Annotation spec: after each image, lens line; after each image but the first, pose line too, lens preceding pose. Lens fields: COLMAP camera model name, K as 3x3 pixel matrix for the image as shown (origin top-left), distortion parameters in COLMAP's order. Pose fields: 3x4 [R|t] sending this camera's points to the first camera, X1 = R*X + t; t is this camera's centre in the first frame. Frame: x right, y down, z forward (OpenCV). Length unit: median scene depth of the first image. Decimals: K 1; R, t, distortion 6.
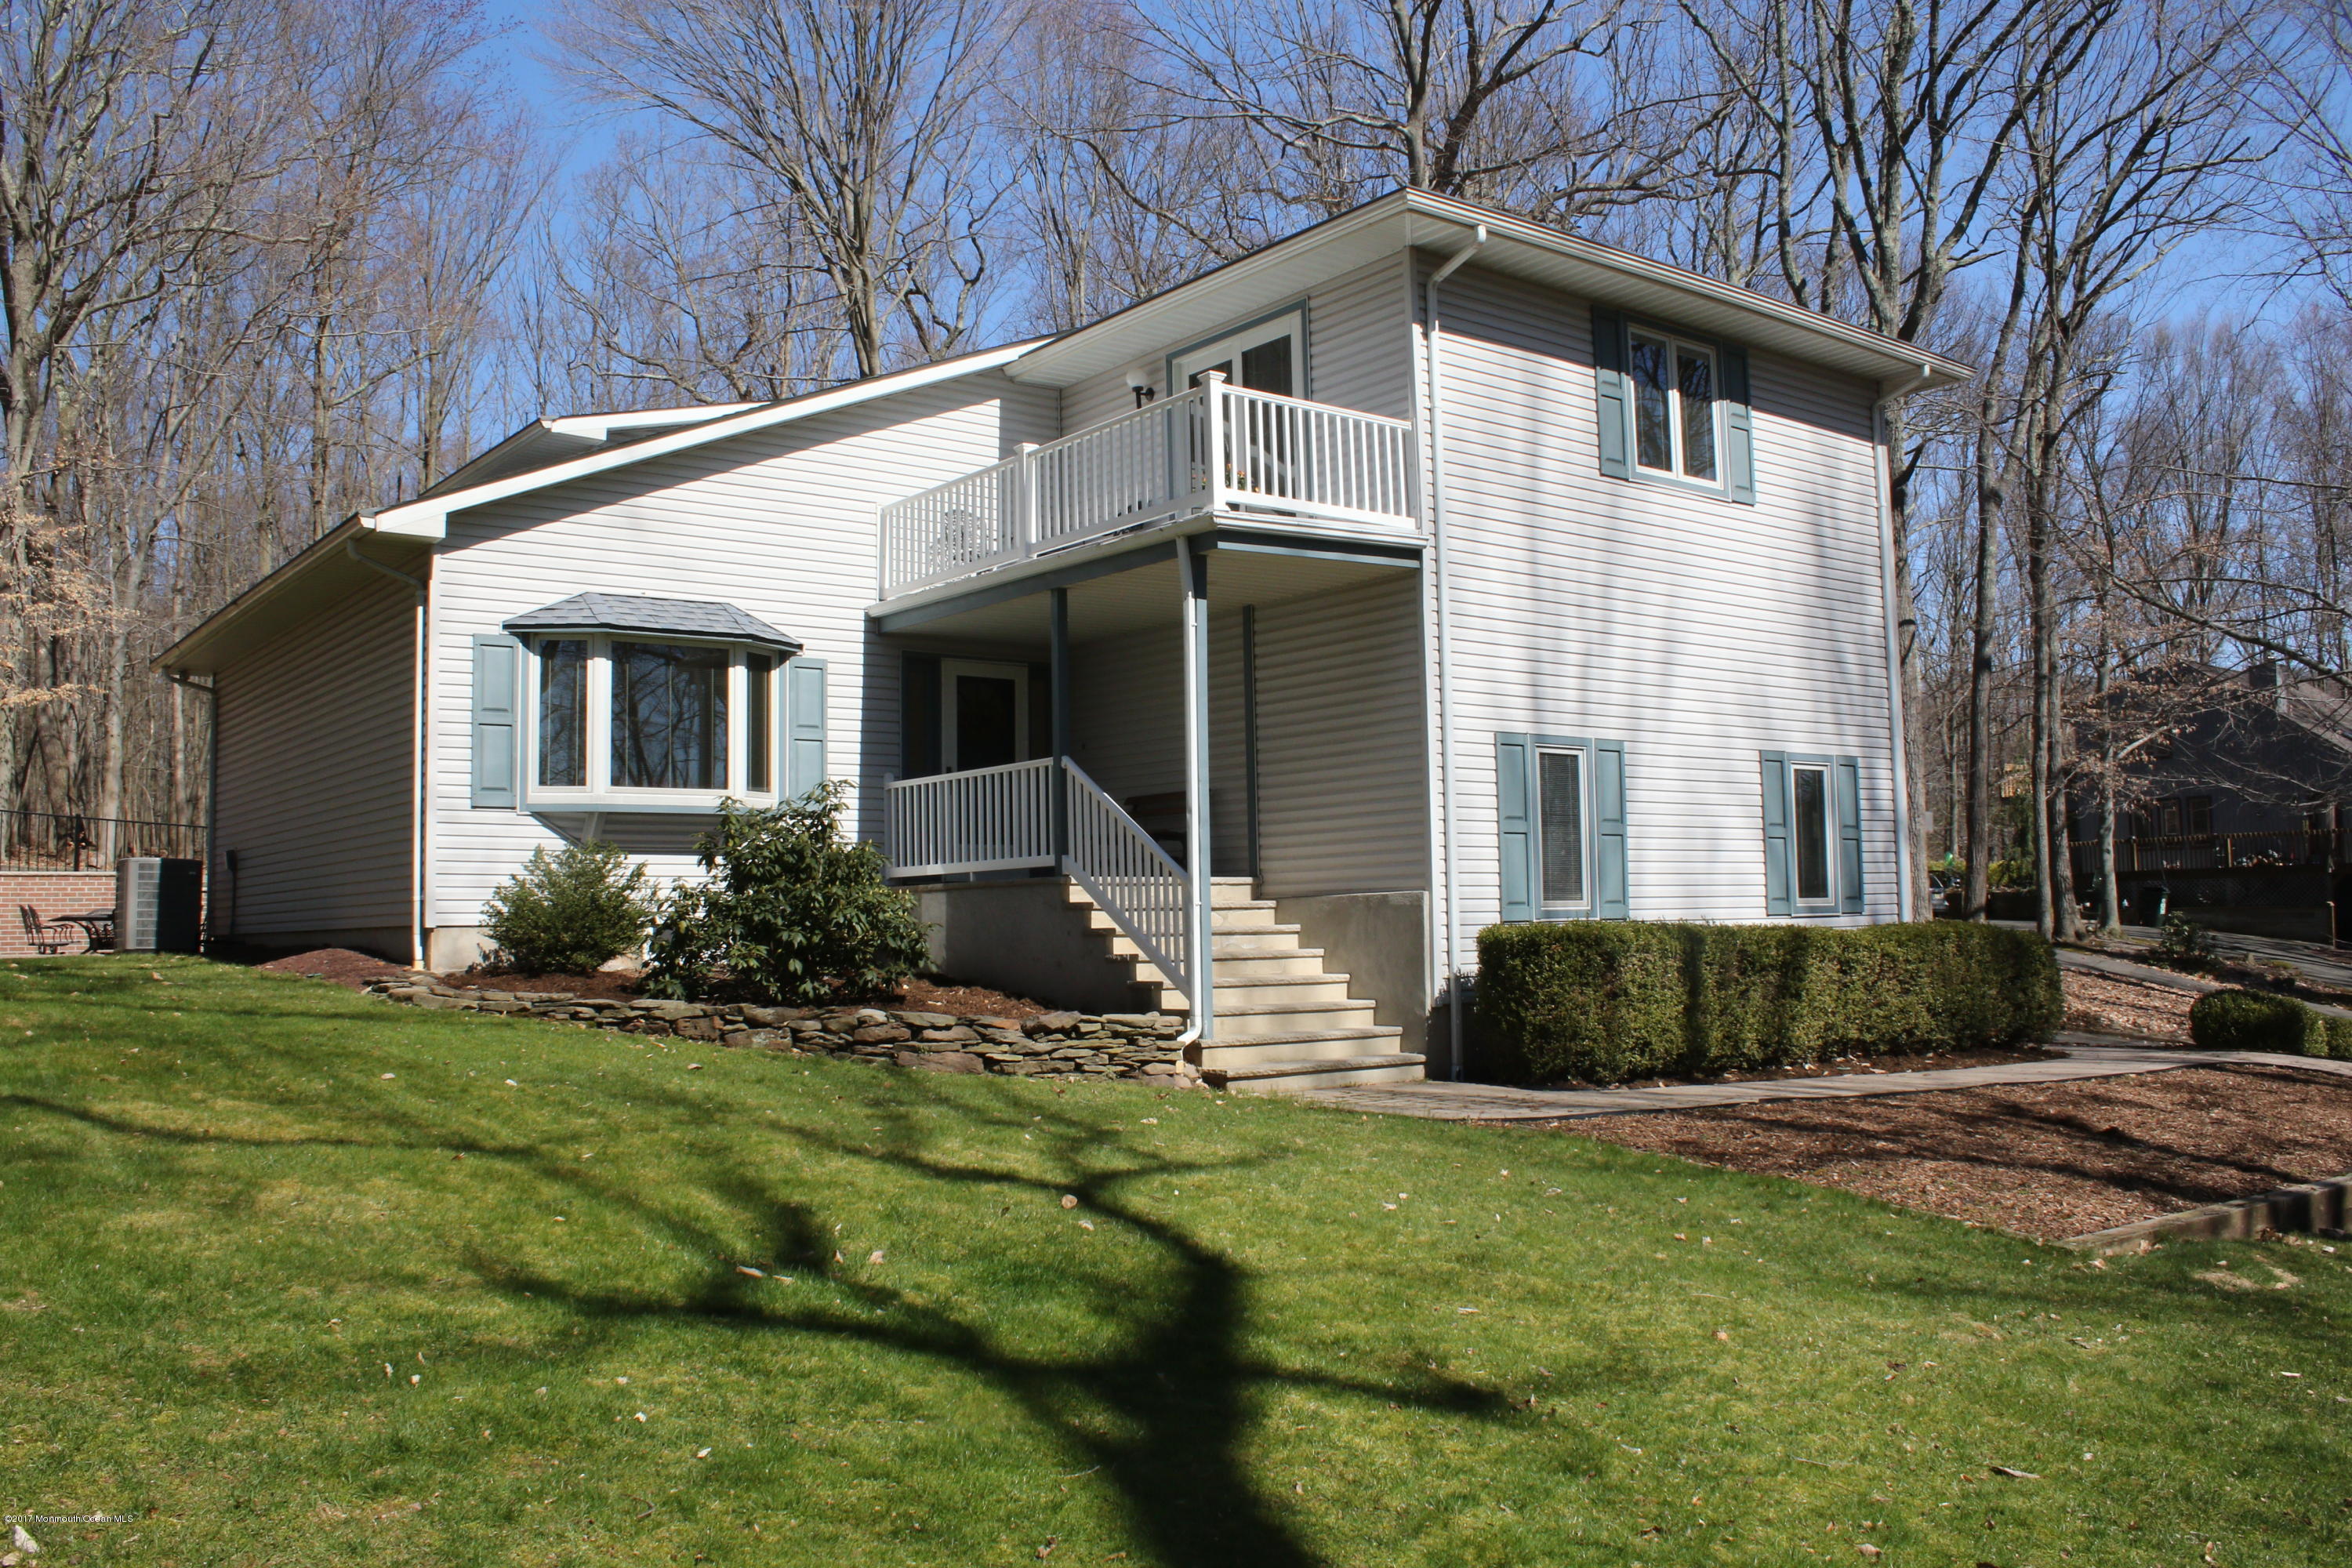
lens RADIAL K [[1974.8, 0, 1177.5], [0, 1974.8, 745.5], [0, 0, 1]] dist [-0.151332, 0.105186]
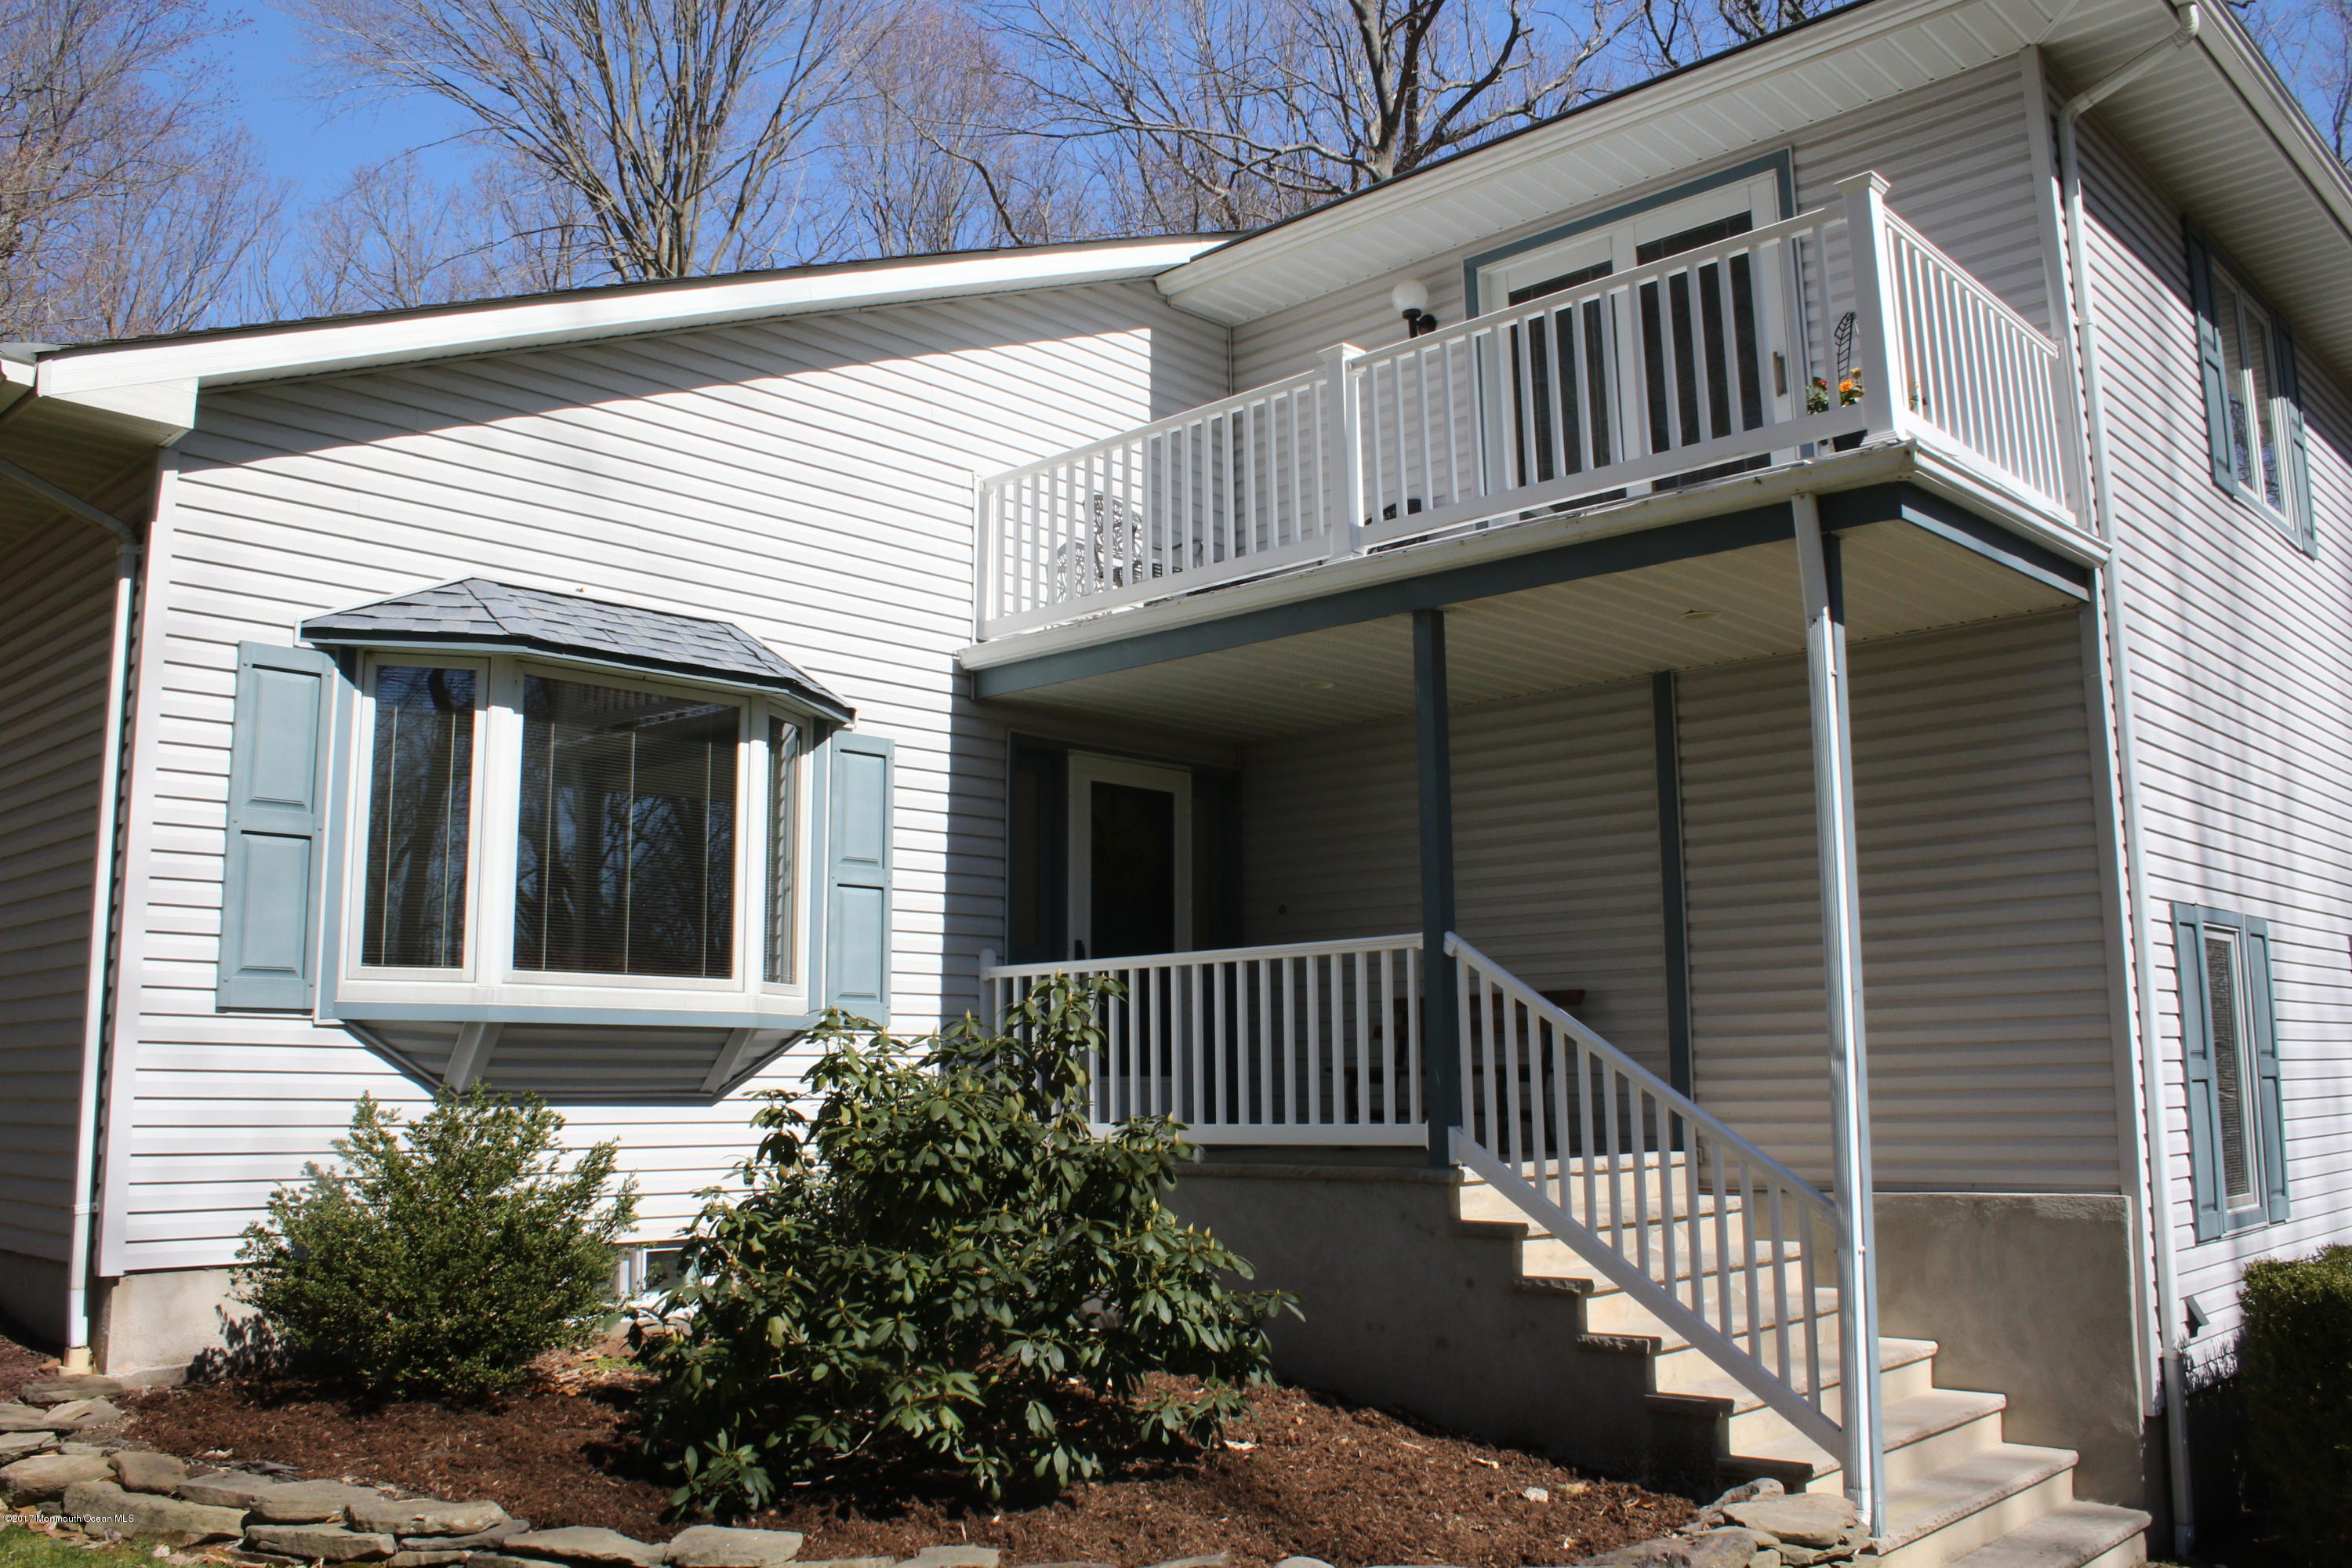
lens RADIAL K [[1974.8, 0, 1177.5], [0, 1974.8, 745.5], [0, 0, 1]] dist [-0.151332, 0.105186]
pose [[0.987097, 0.036945, 0.155805, -0.203833], [-0.024458, 0.996389, -0.081311, 0.000371], [-0.158247, 0.076451, 0.984435, 0.492151]]
